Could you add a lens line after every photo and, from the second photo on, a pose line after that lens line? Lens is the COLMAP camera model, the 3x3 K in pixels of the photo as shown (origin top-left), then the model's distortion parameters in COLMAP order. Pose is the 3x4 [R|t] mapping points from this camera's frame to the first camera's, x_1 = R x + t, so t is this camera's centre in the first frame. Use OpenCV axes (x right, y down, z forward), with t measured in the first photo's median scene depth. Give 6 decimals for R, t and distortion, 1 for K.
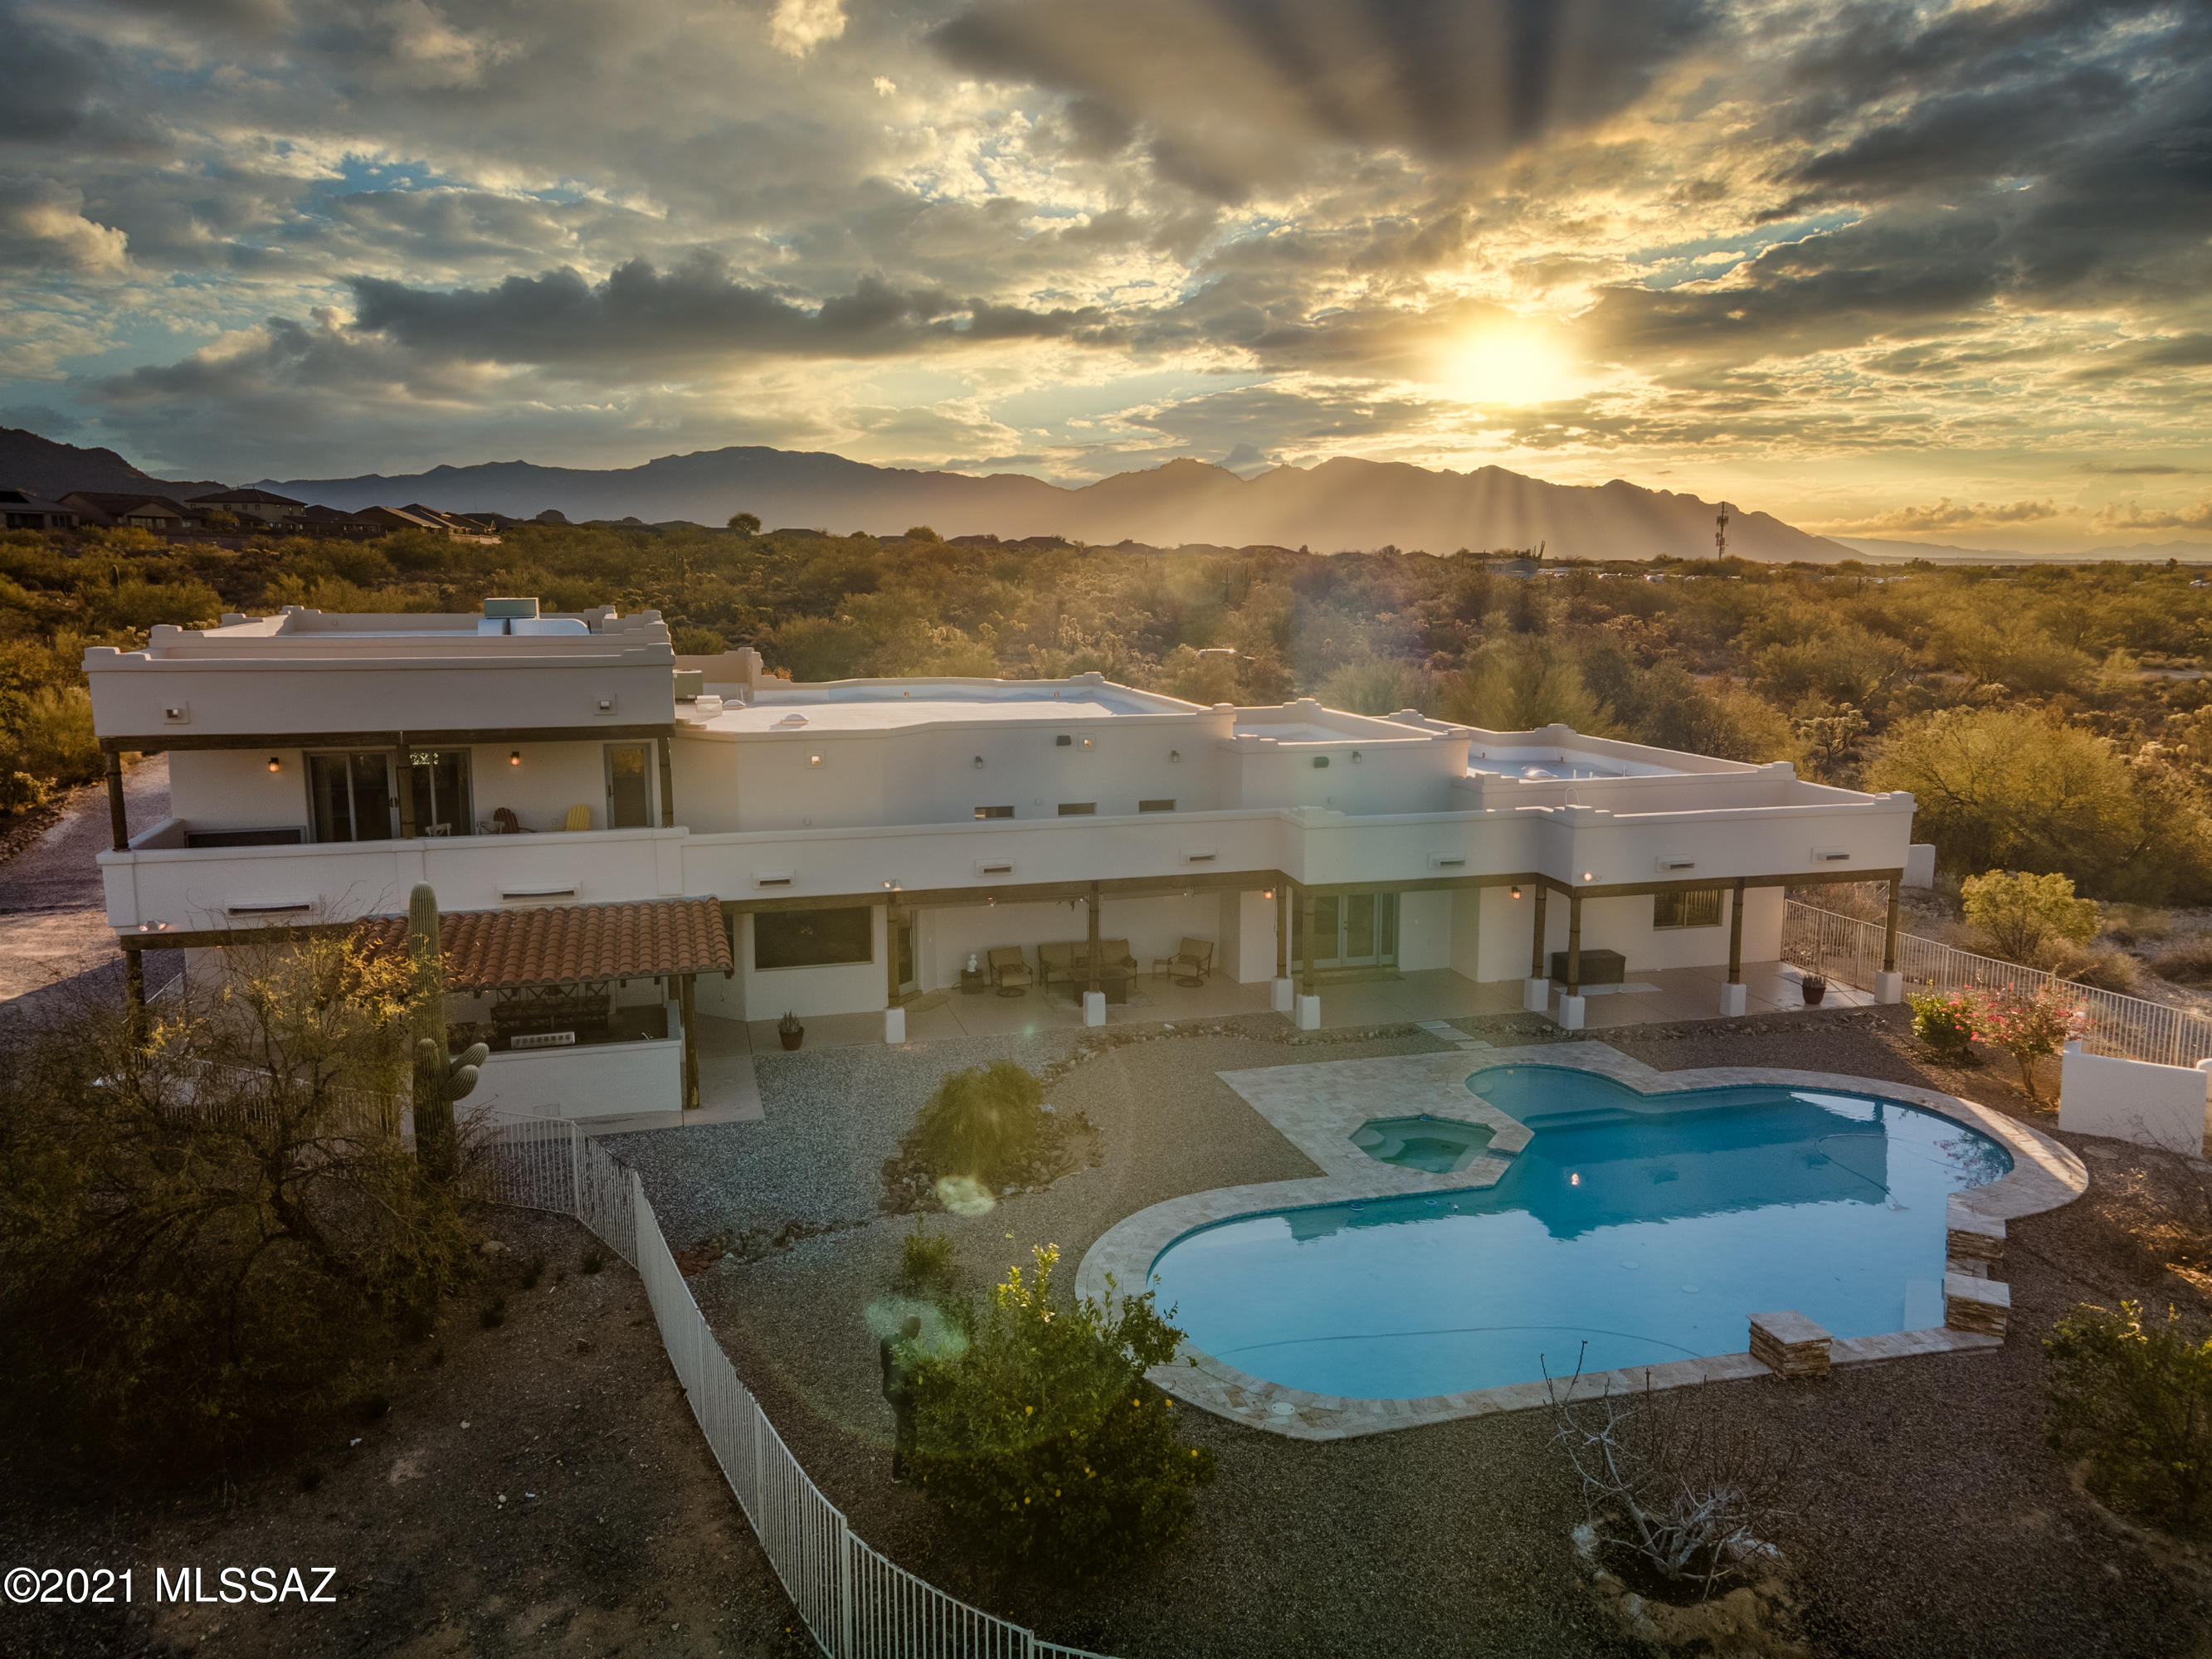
lens RADIAL K [[1604.0, 0, 1109.1], [0, 1604.0, 831.4], [0, 0, 1]] dist [0.059571, 0.039824]
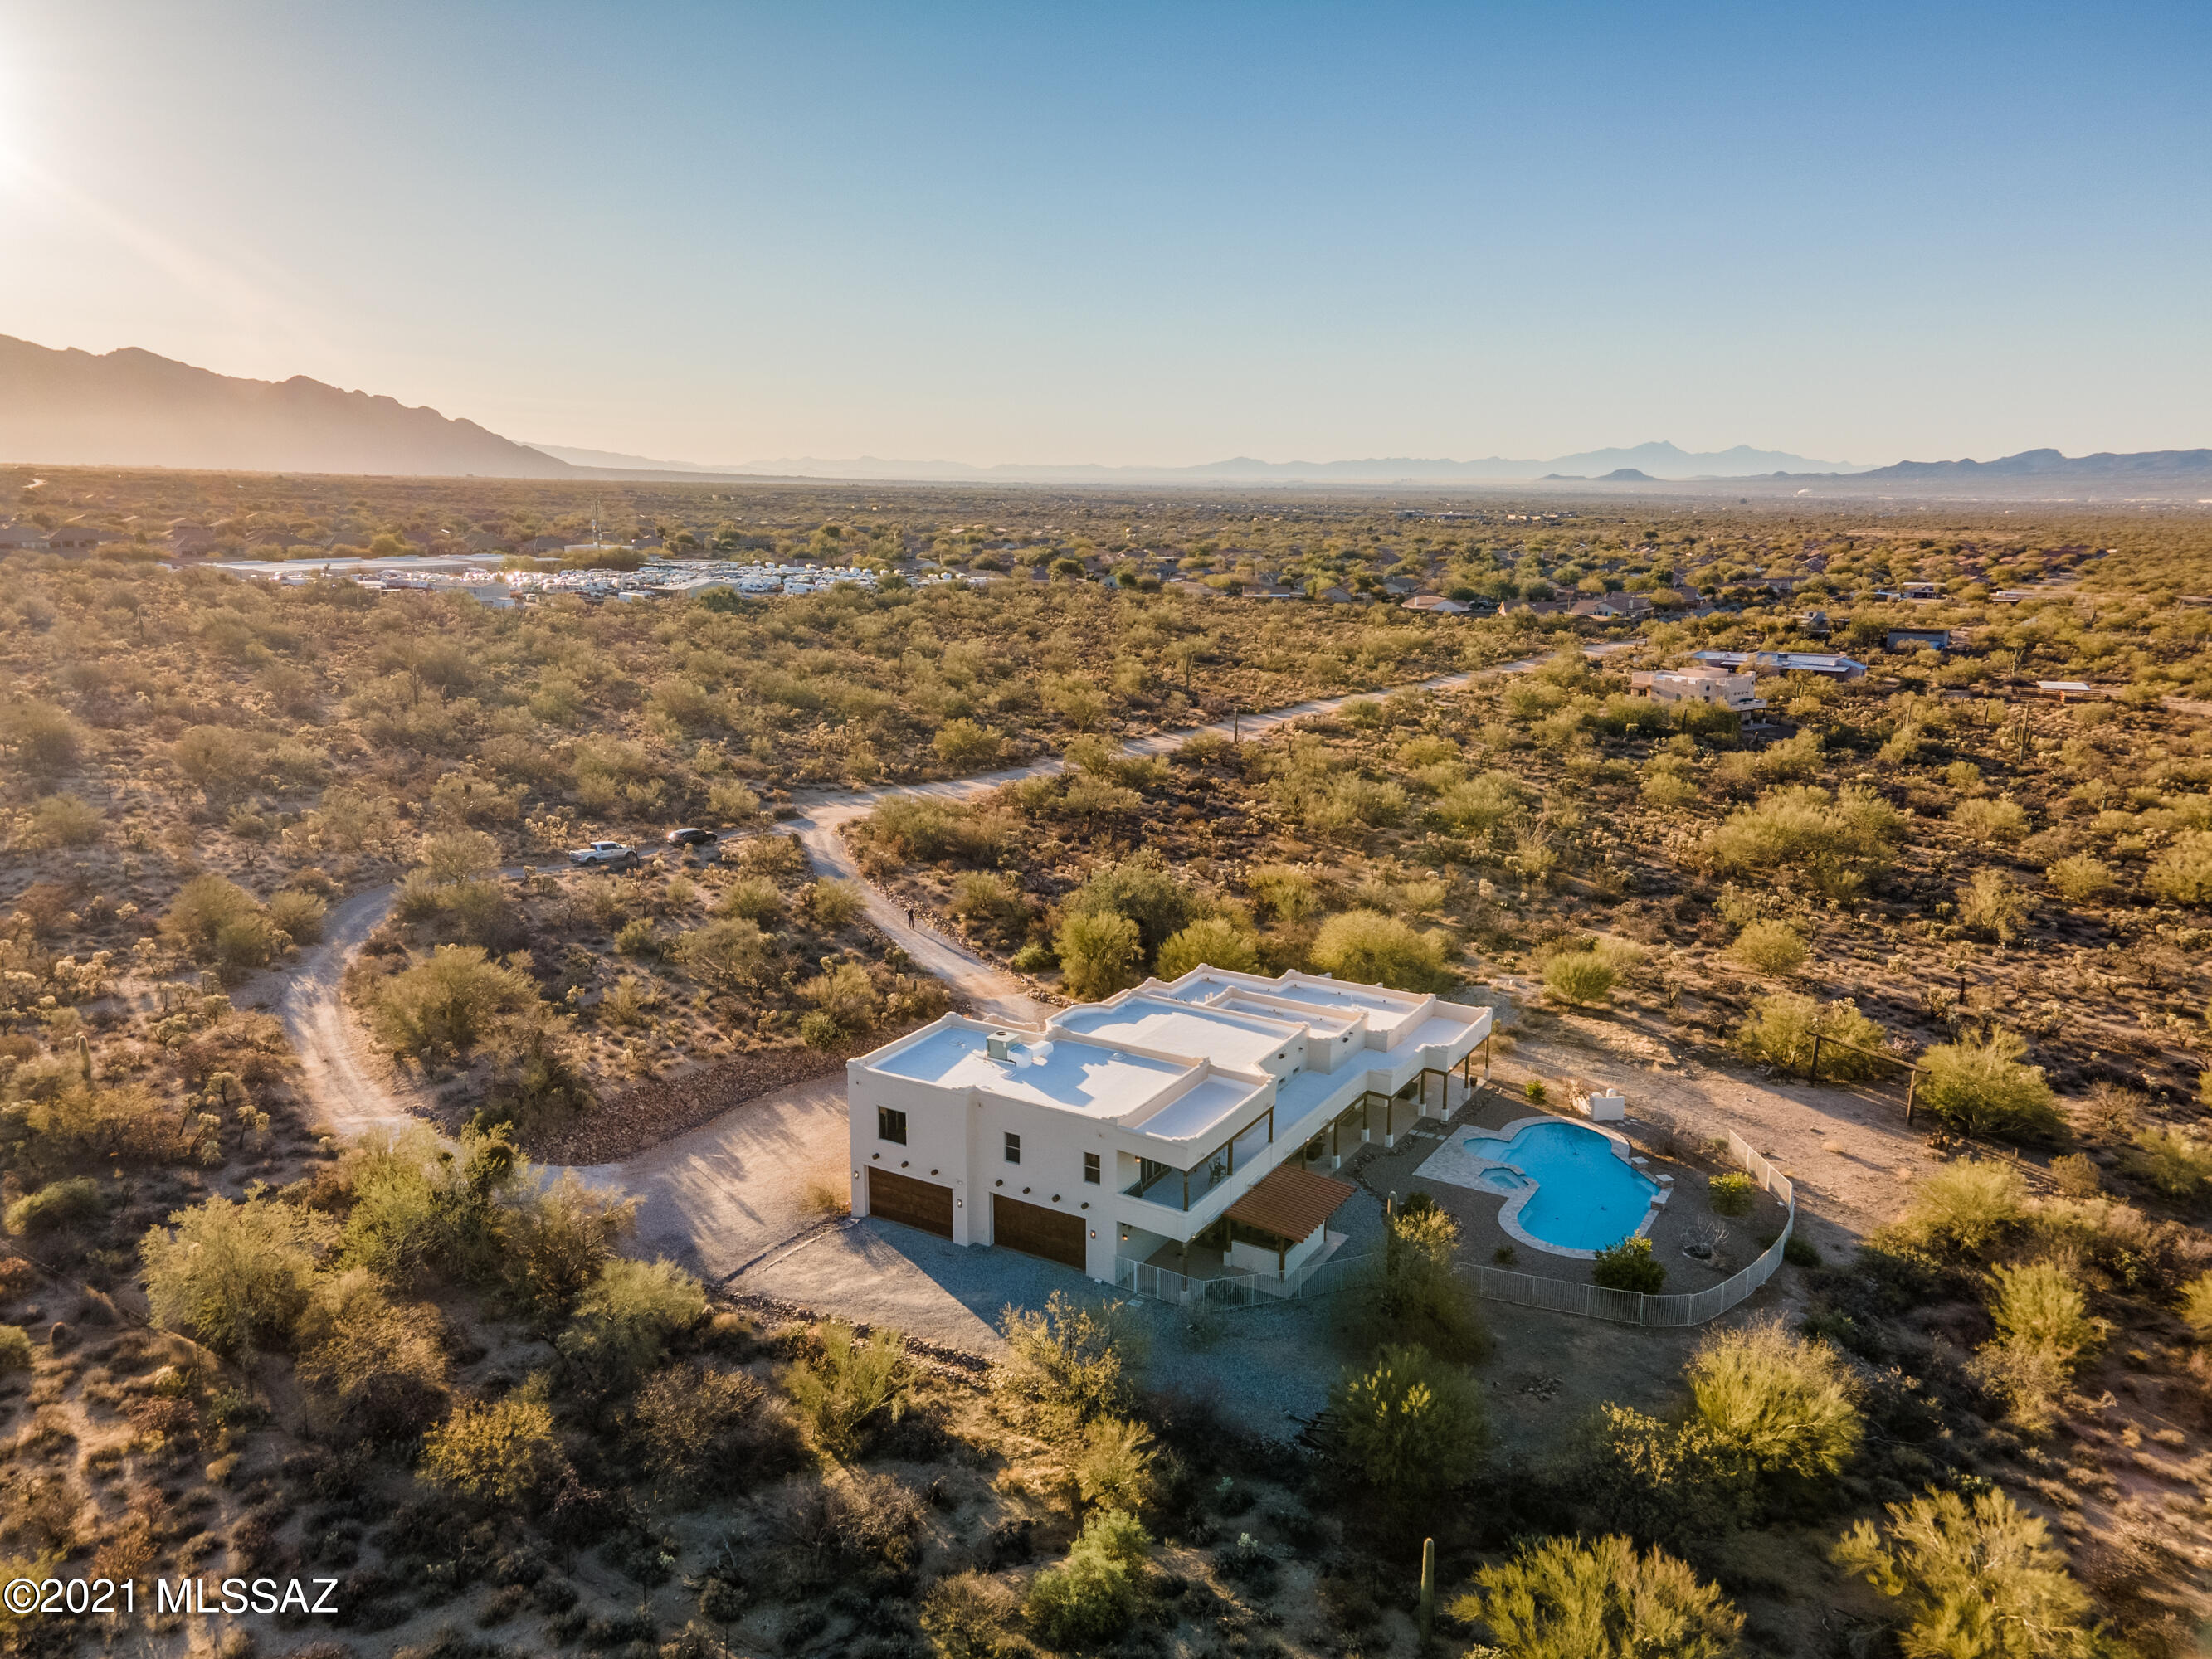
lens RADIAL K [[1604.0, 0, 1120.4], [0, 1604.0, 824.3], [0, 0, 1]] dist [0.059571, 0.039824]
pose [[0.730626, -0.142272, 0.667790, -1.981969], [0.107073, 0.989823, 0.093732, -0.732115], [-0.674330, 0.003019, 0.738424, -0.719943]]
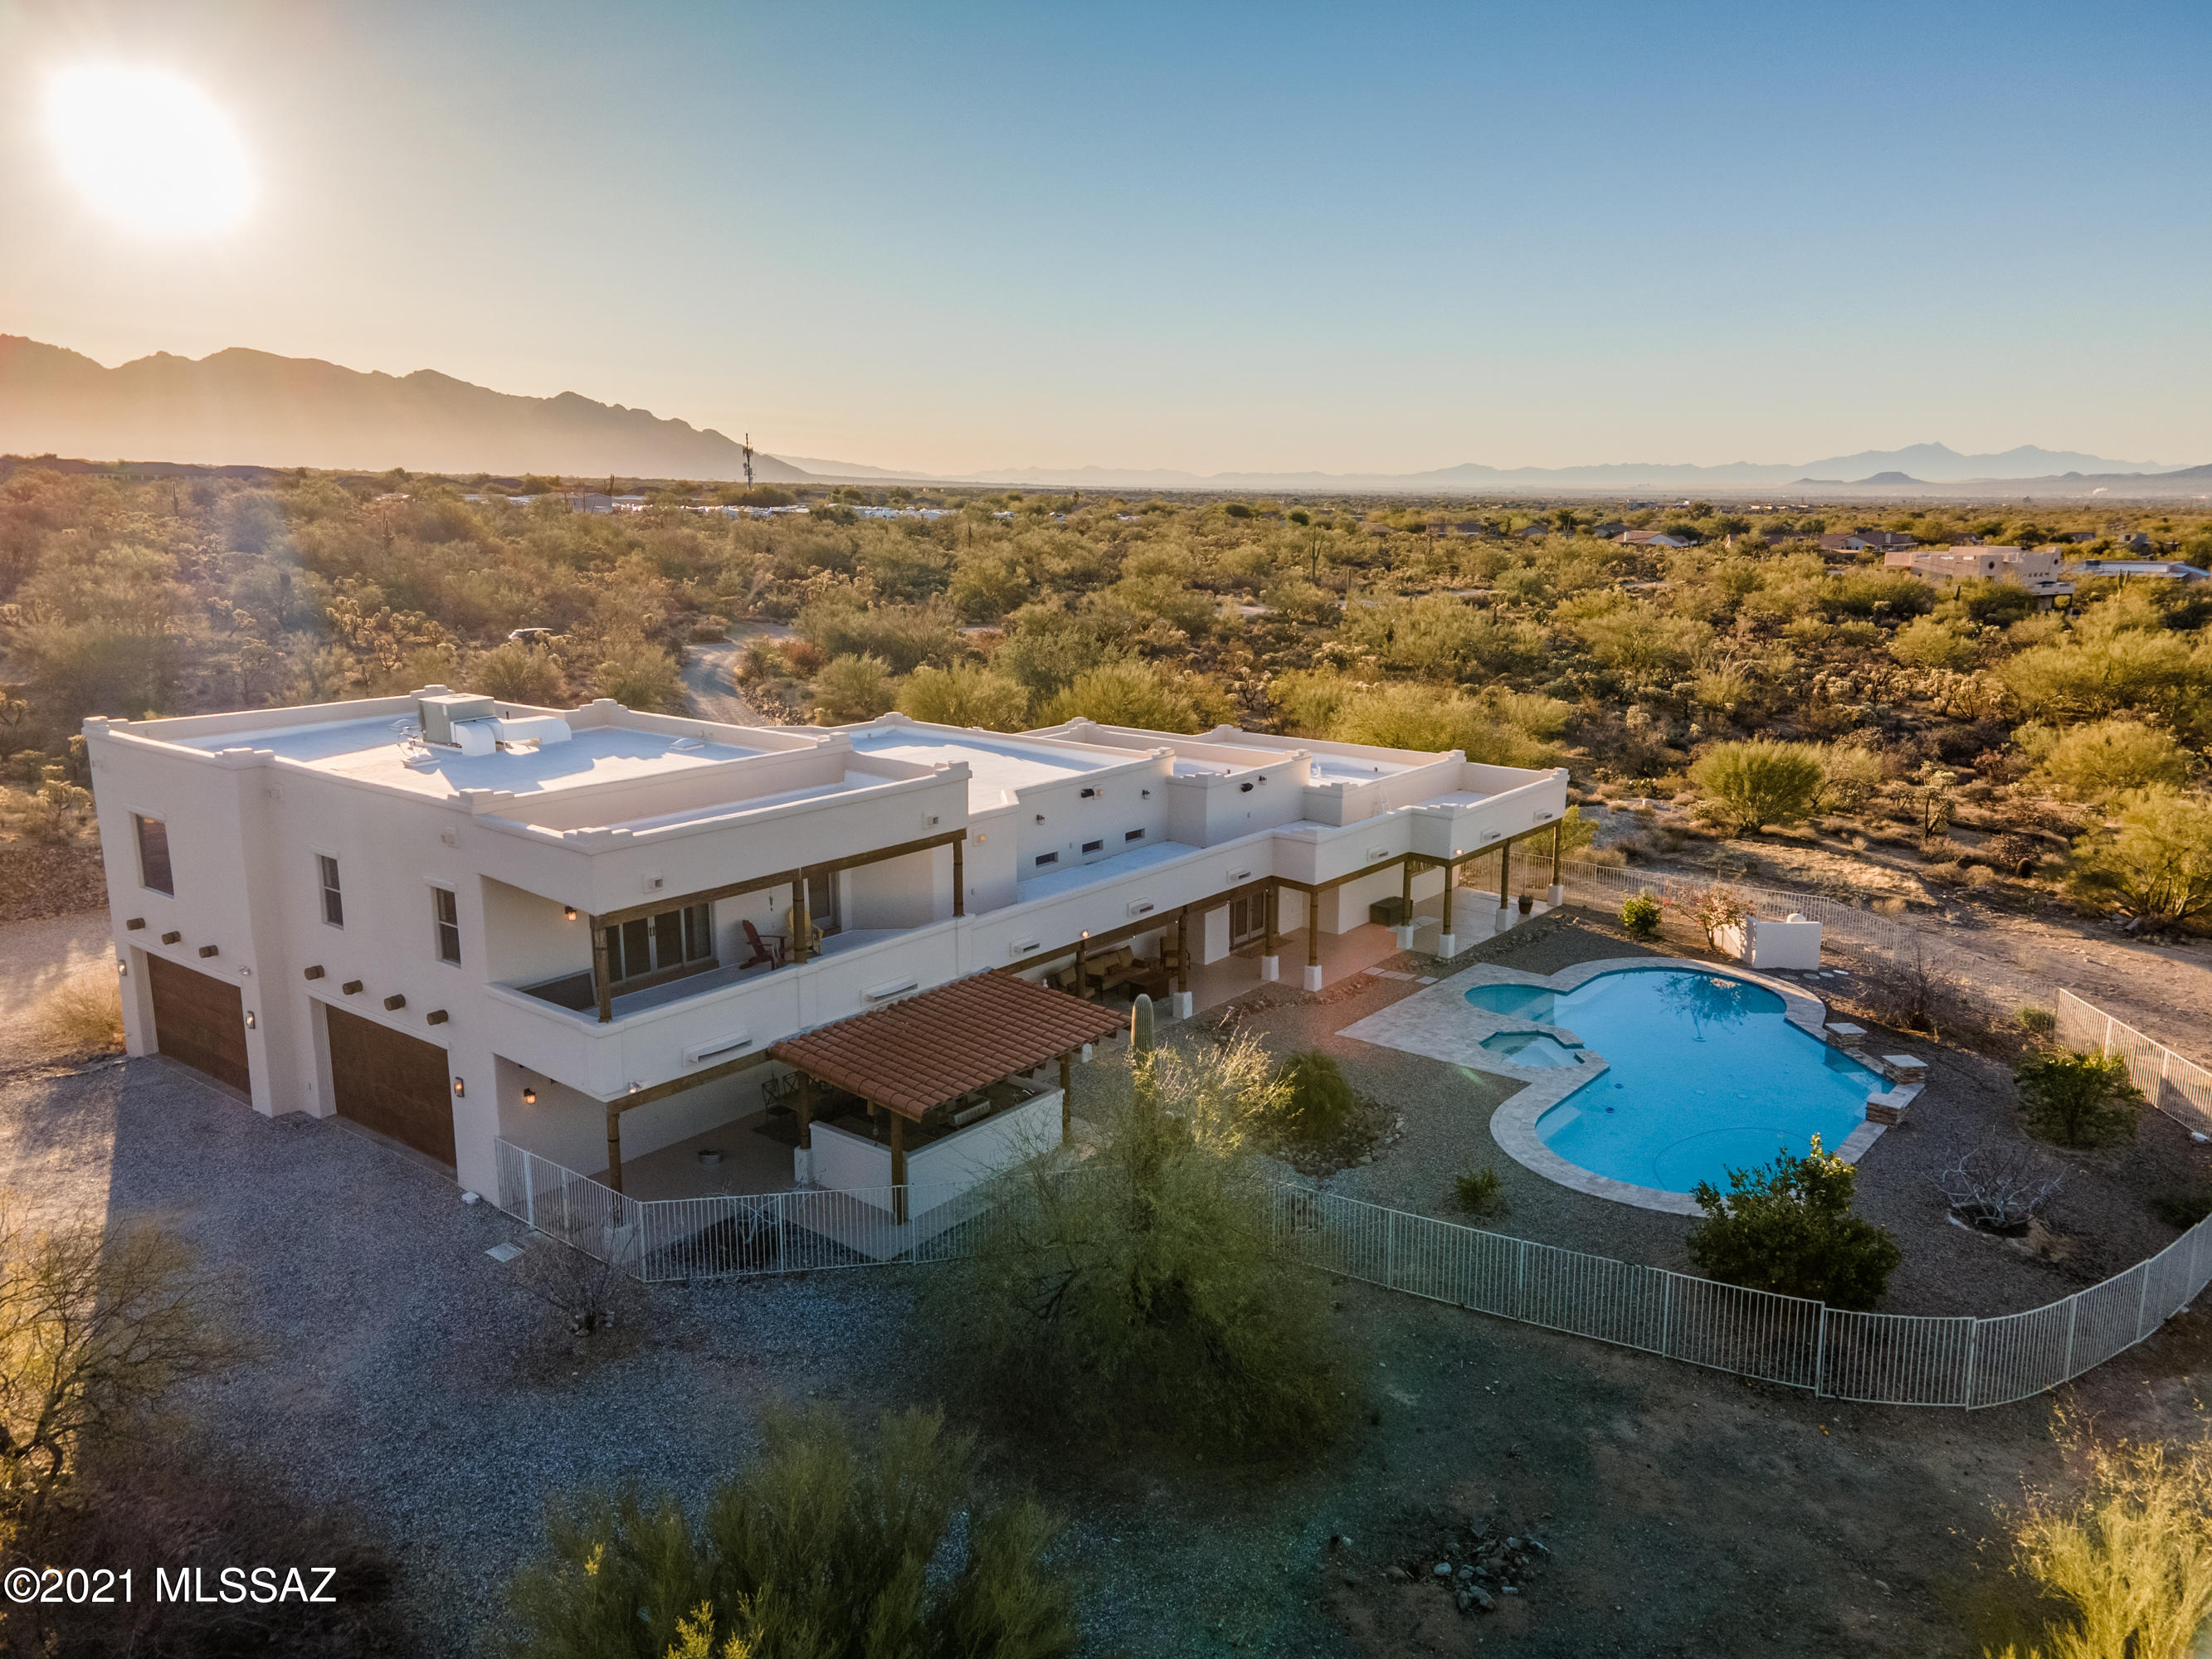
lens RADIAL K [[1604.0, 0, 1107.6], [0, 1604.0, 826.0], [0, 0, 1]] dist [0.059571, 0.039824]
pose [[0.819613, -0.120559, 0.560090, -0.768130], [0.093600, 0.992651, 0.076698, -0.135593], [-0.565220, -0.010438, 0.824874, -0.014178]]
